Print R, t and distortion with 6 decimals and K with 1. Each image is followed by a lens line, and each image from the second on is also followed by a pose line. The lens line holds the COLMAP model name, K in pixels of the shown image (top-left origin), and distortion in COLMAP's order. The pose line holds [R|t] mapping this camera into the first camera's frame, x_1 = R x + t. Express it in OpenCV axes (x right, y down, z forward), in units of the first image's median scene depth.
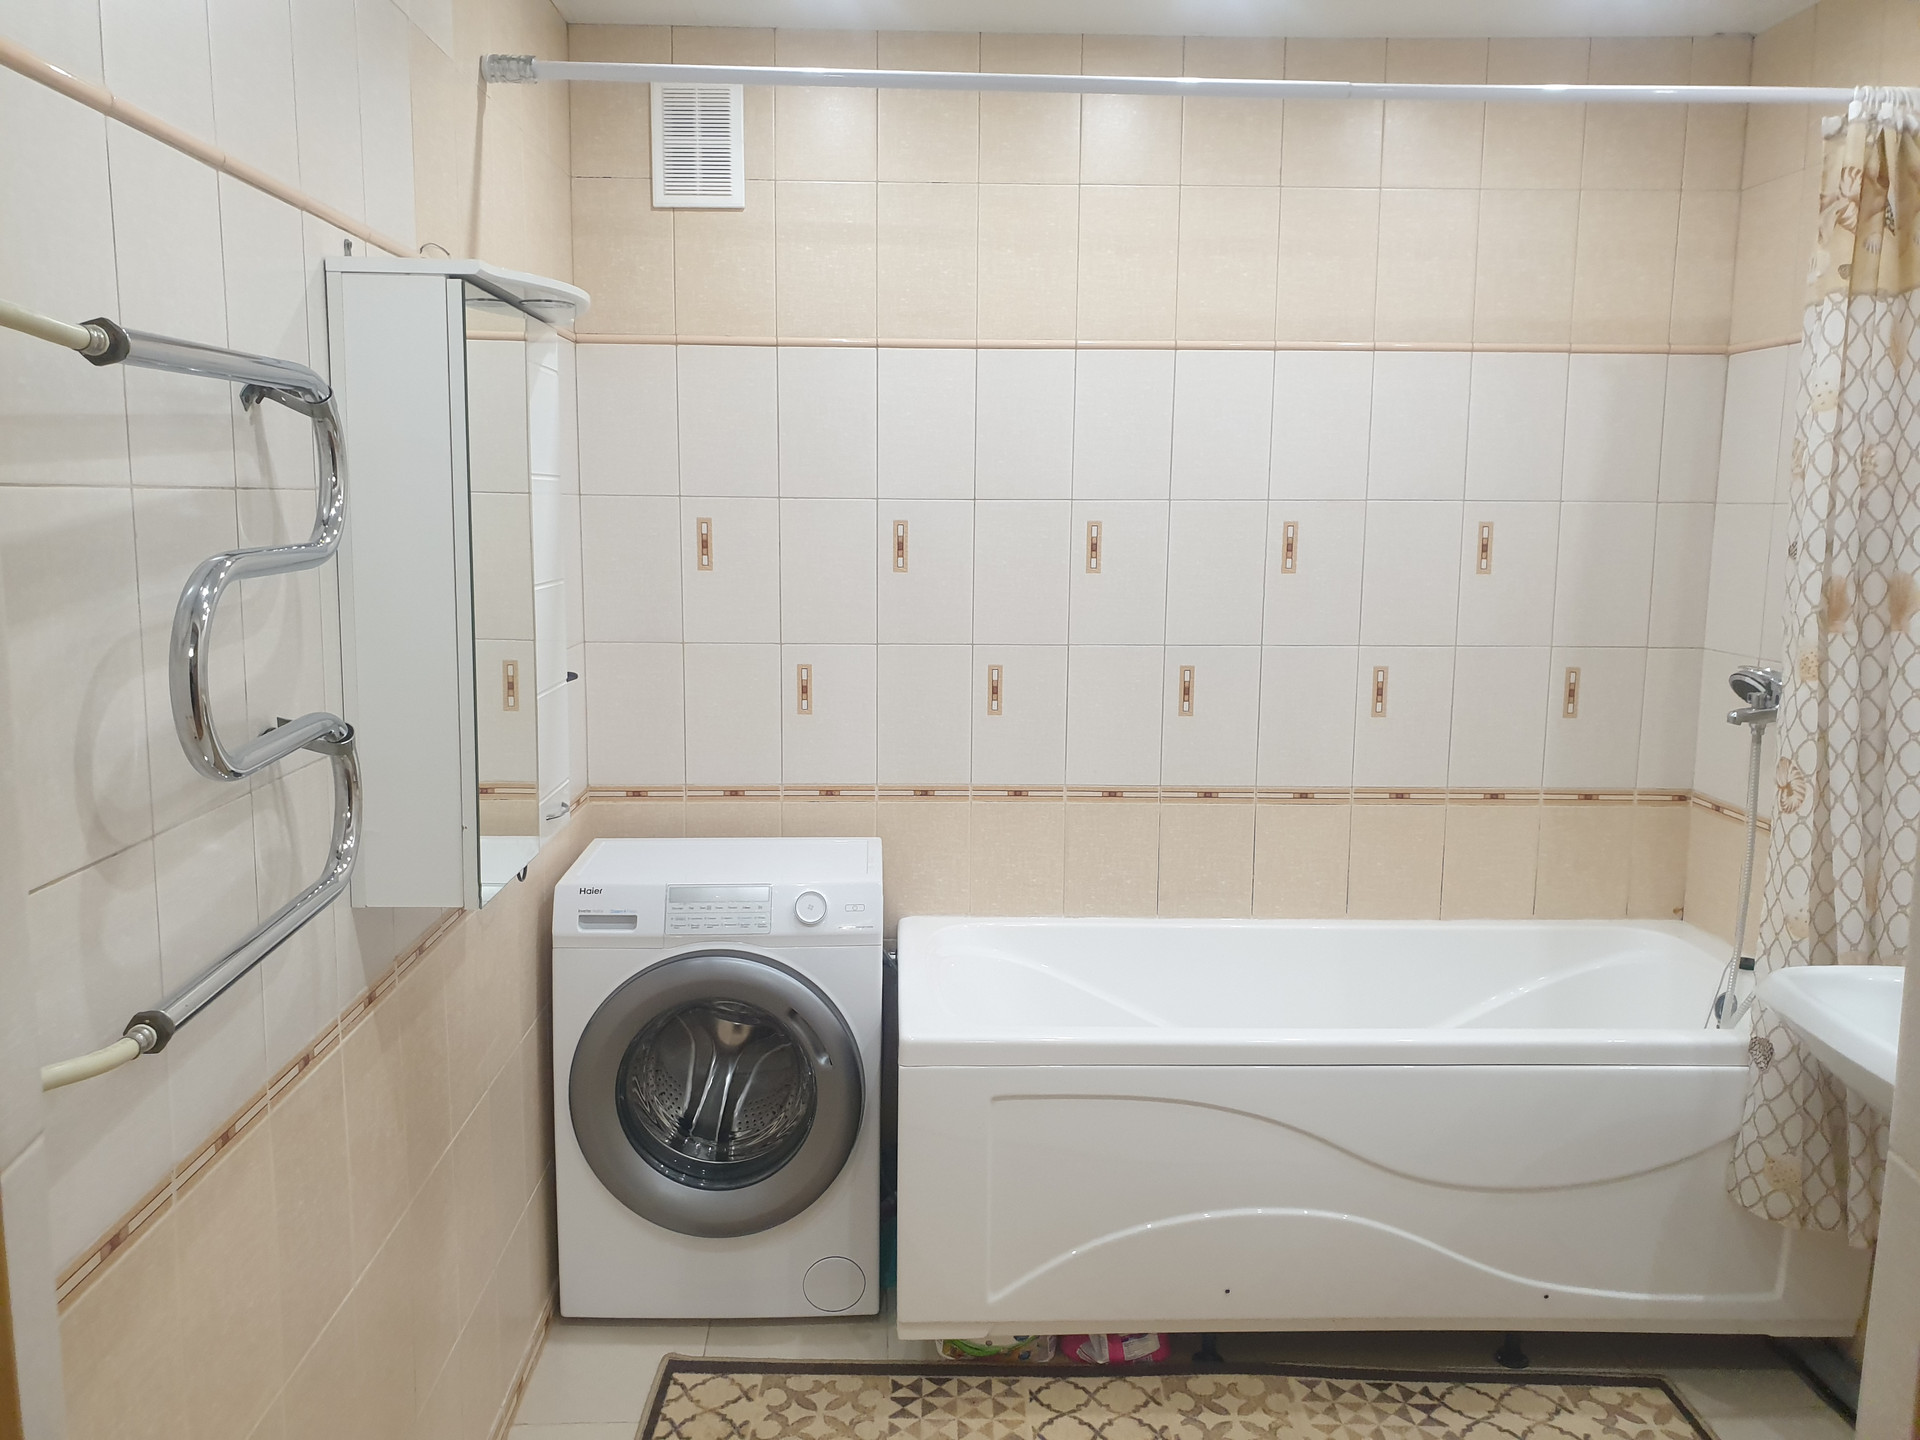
lens RADIAL K [[1486.1, 0, 934.1], [0, 1486.1, 678.6], [0, 0, 1]] dist [0.053882, -0.065373]
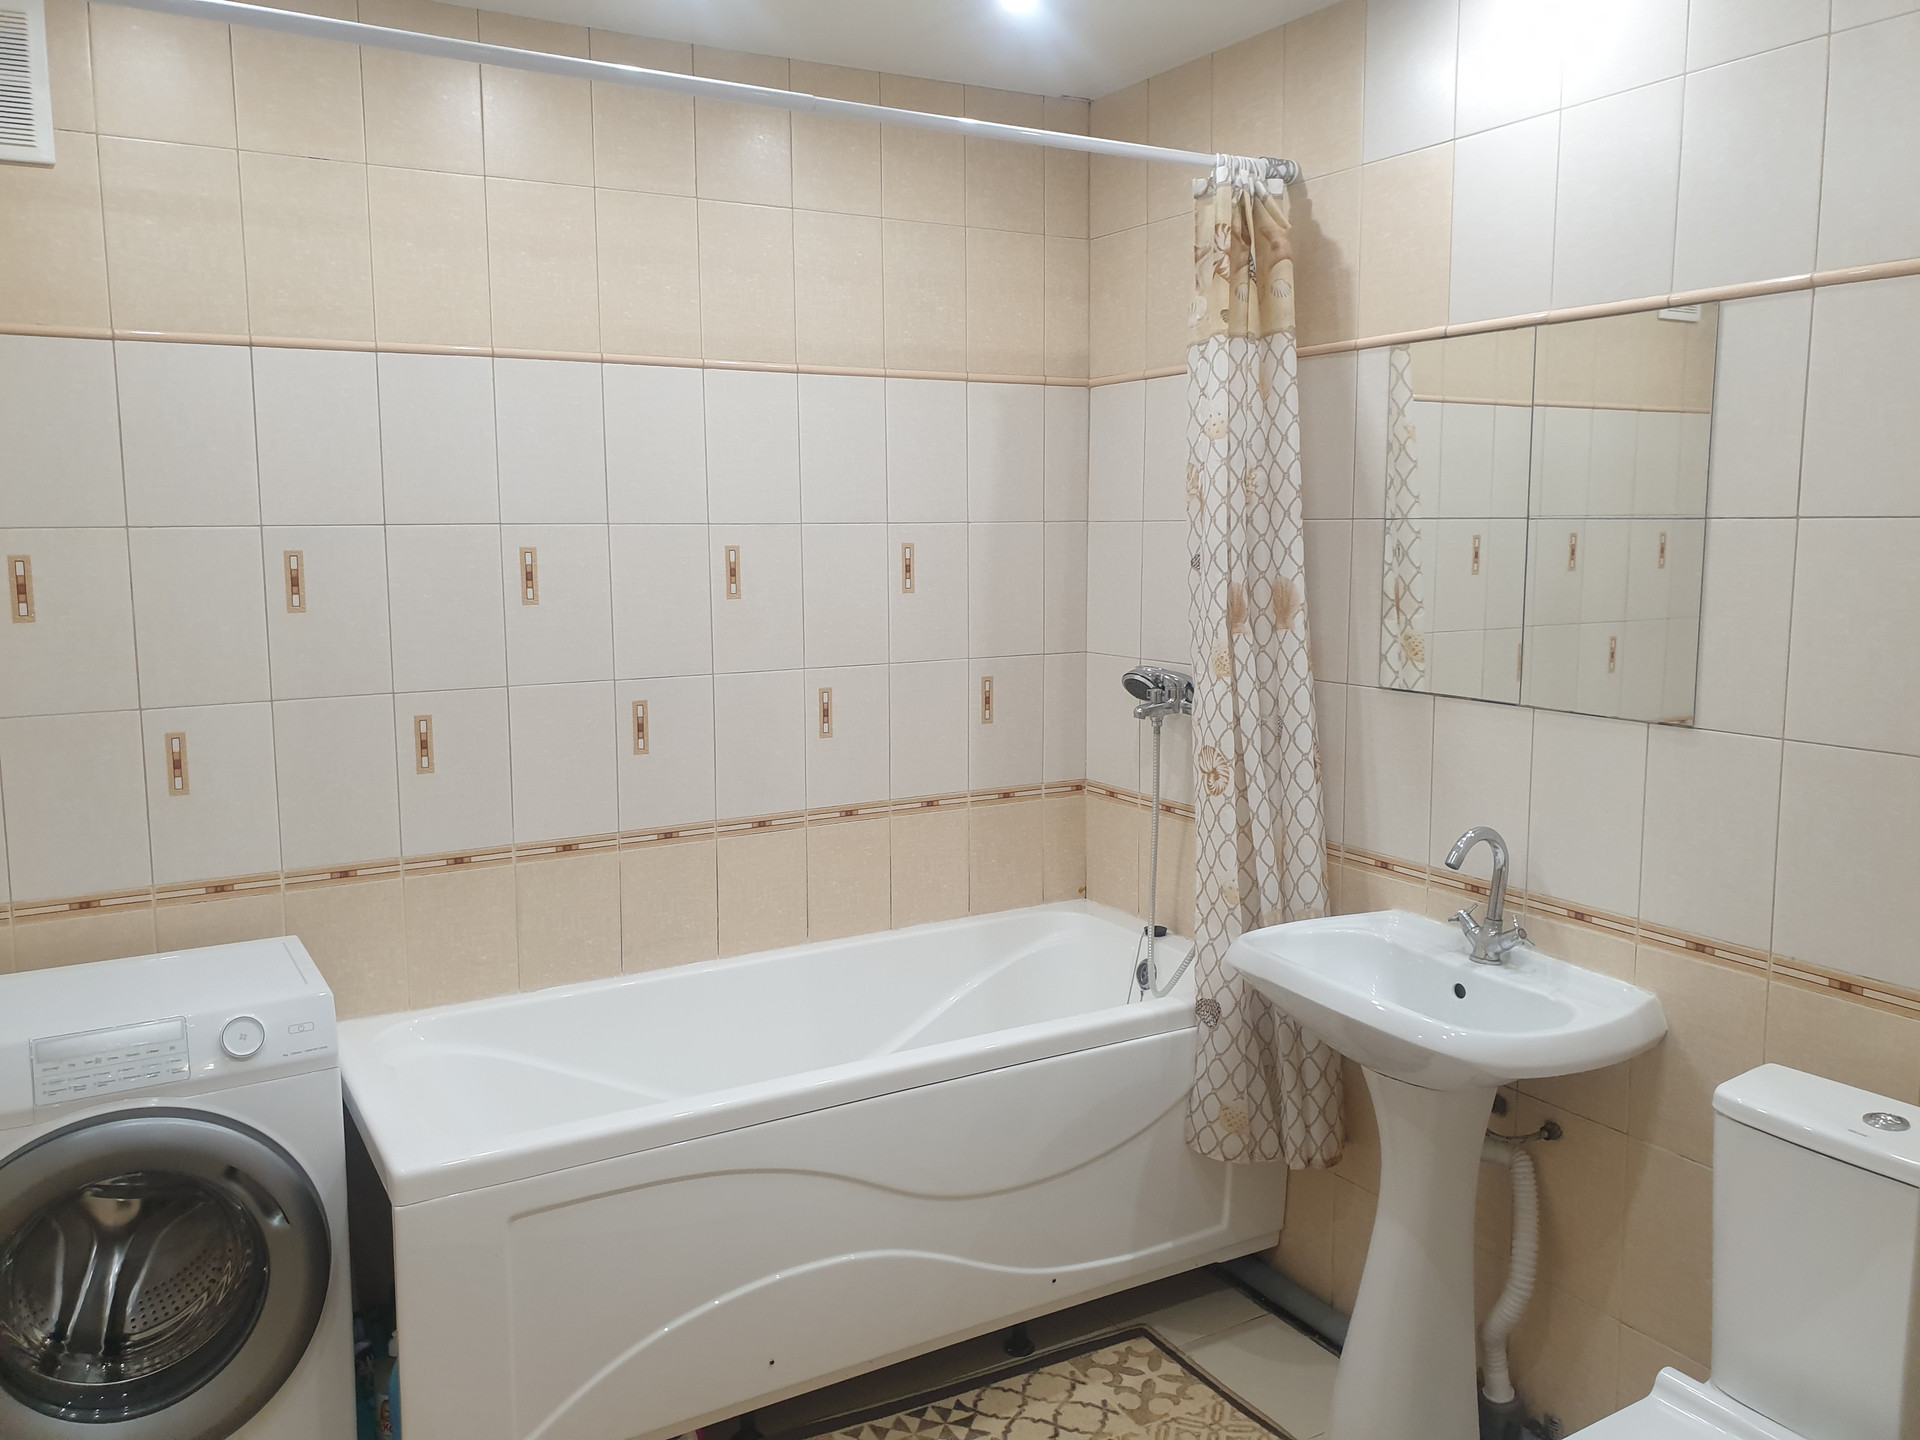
lens RADIAL K [[1486.1, 0, 934.1], [0, 1486.1, 678.6], [0, 0, 1]] dist [0.053882, -0.065373]
pose [[0.880334, -0.065840, 0.469762, -0.128706], [0.071824, 0.997404, 0.005193, -0.017692], [-0.468884, 0.029169, 0.882778, 0.106847]]
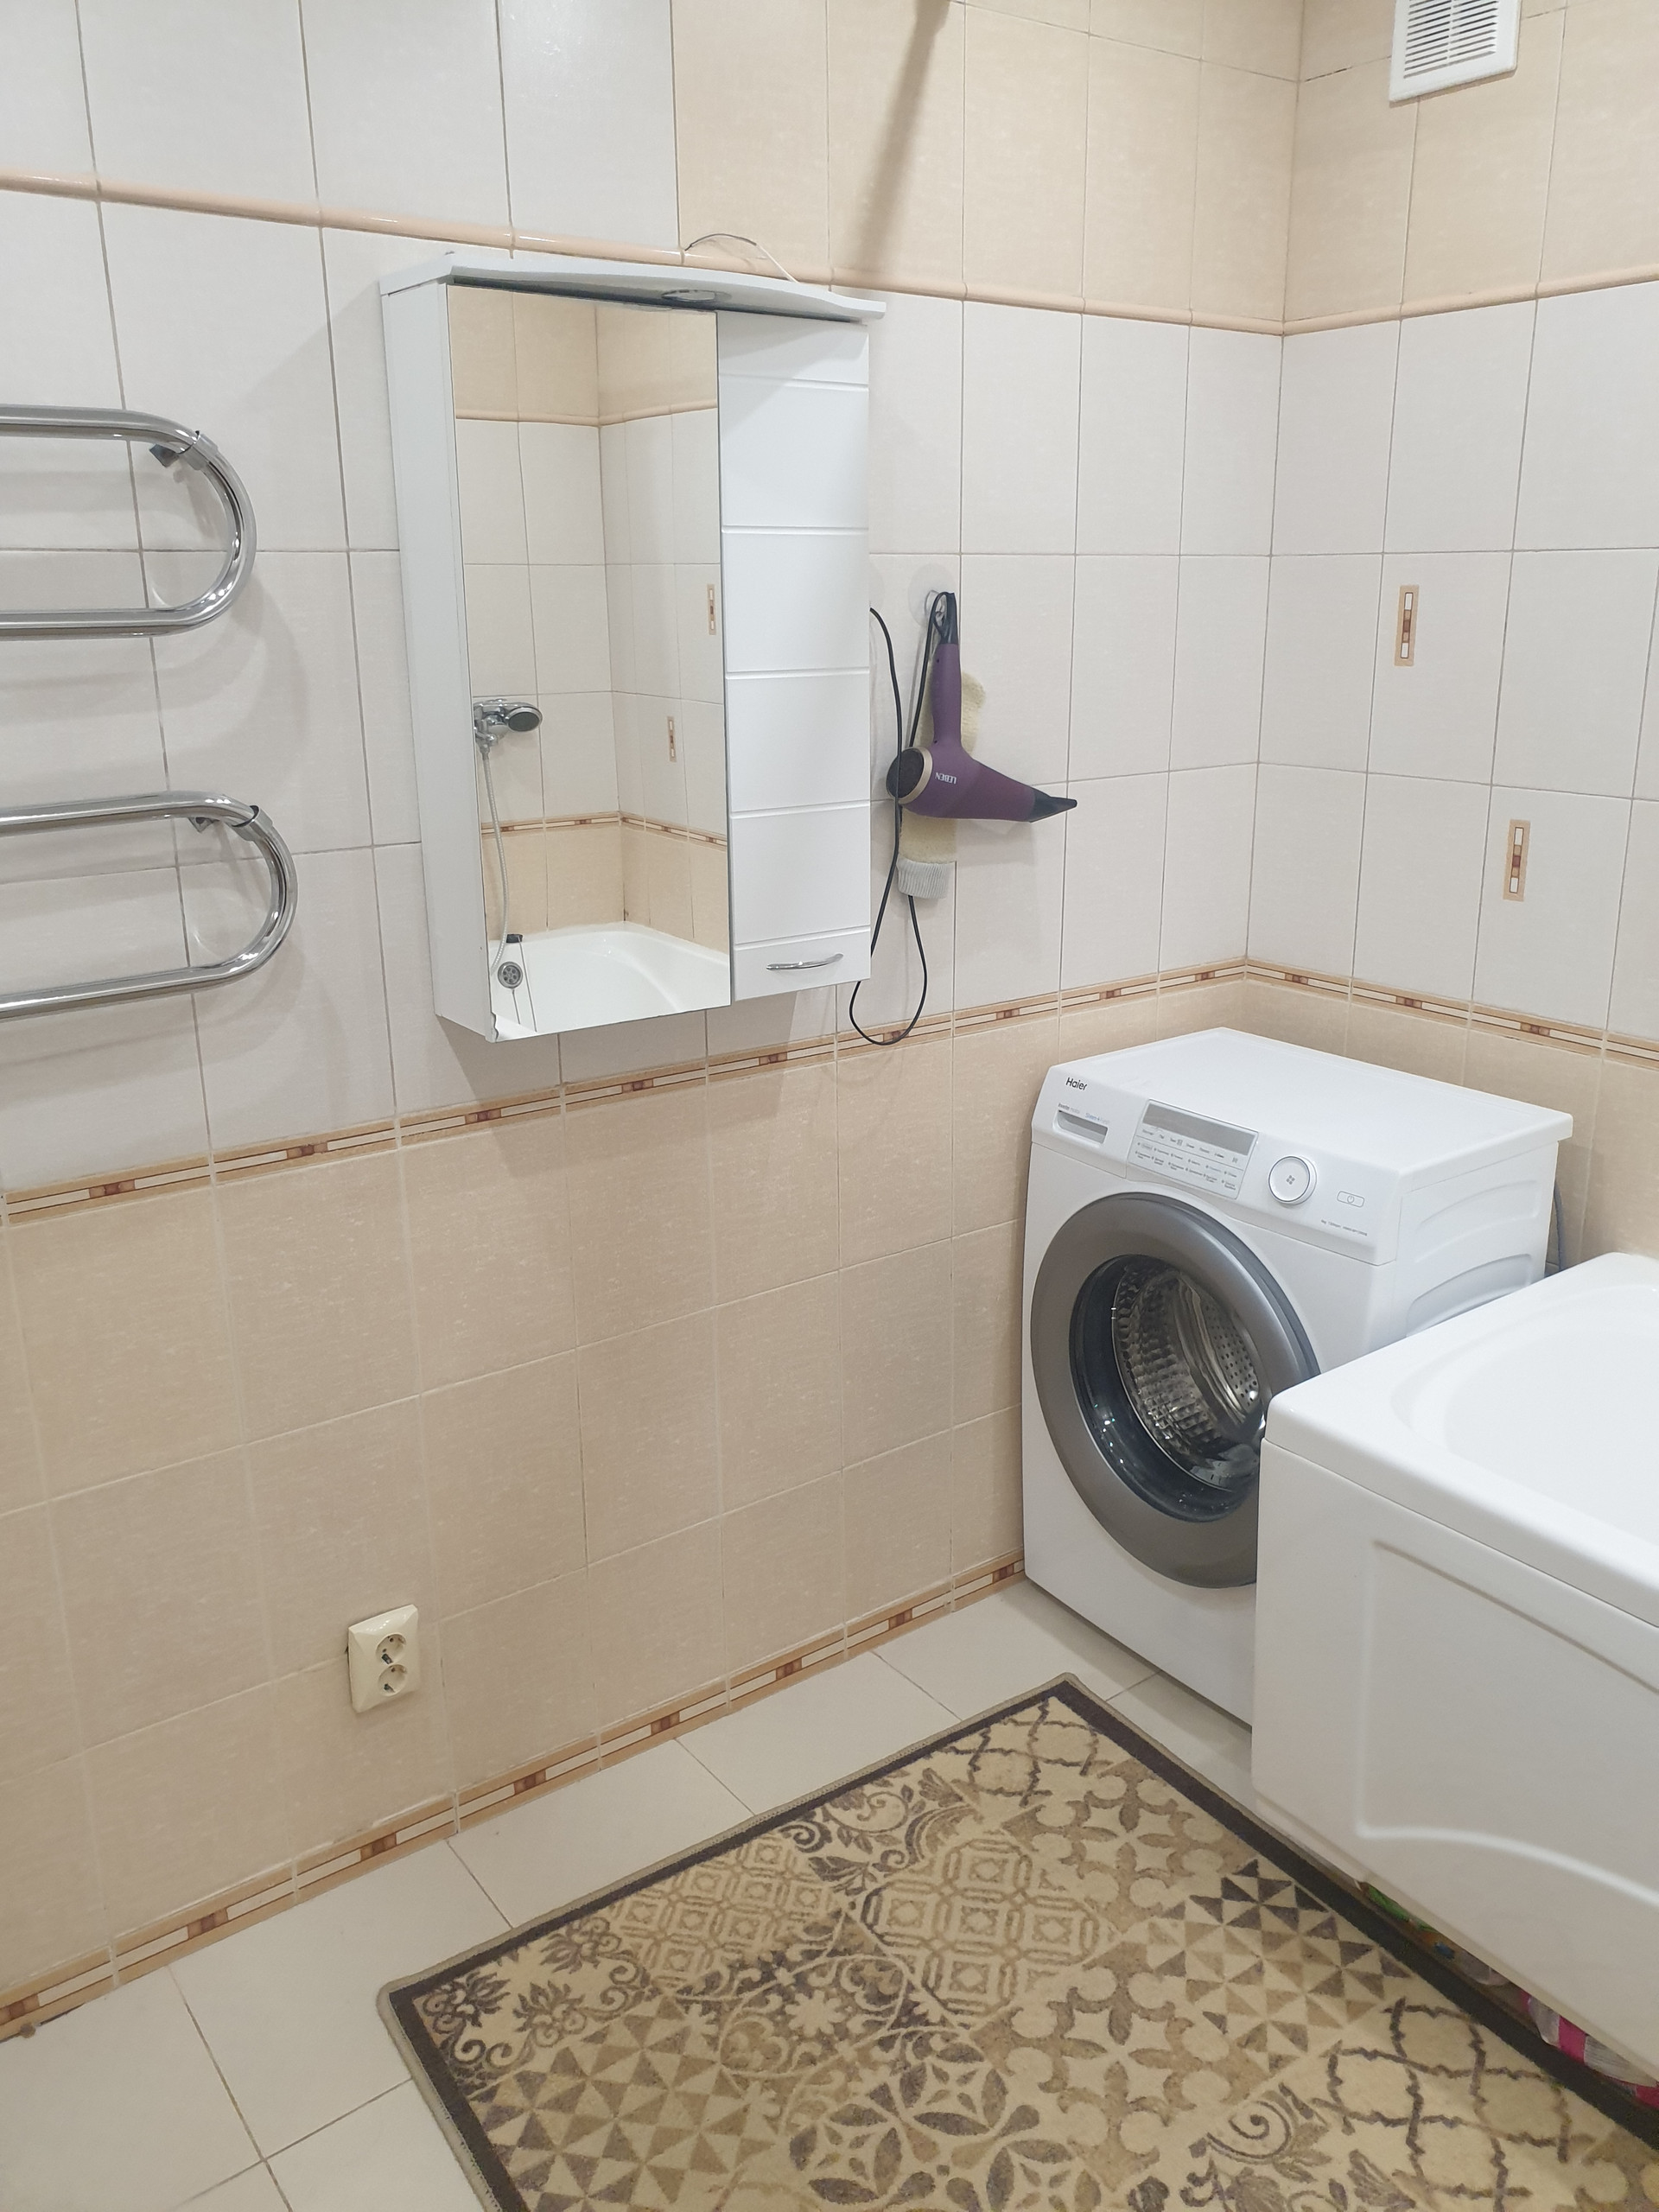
lens RADIAL K [[1750.5, 0, 895.9], [0, 1750.5, 1056.8], [0, 0, 1]] dist [-0.003902, 0.061715]
pose [[0.589996, 0.204147, -0.781171, 0.444474], [-0.090903, 0.978151, 0.186968, -0.034190], [0.802273, -0.039299, 0.595663, 0.406699]]
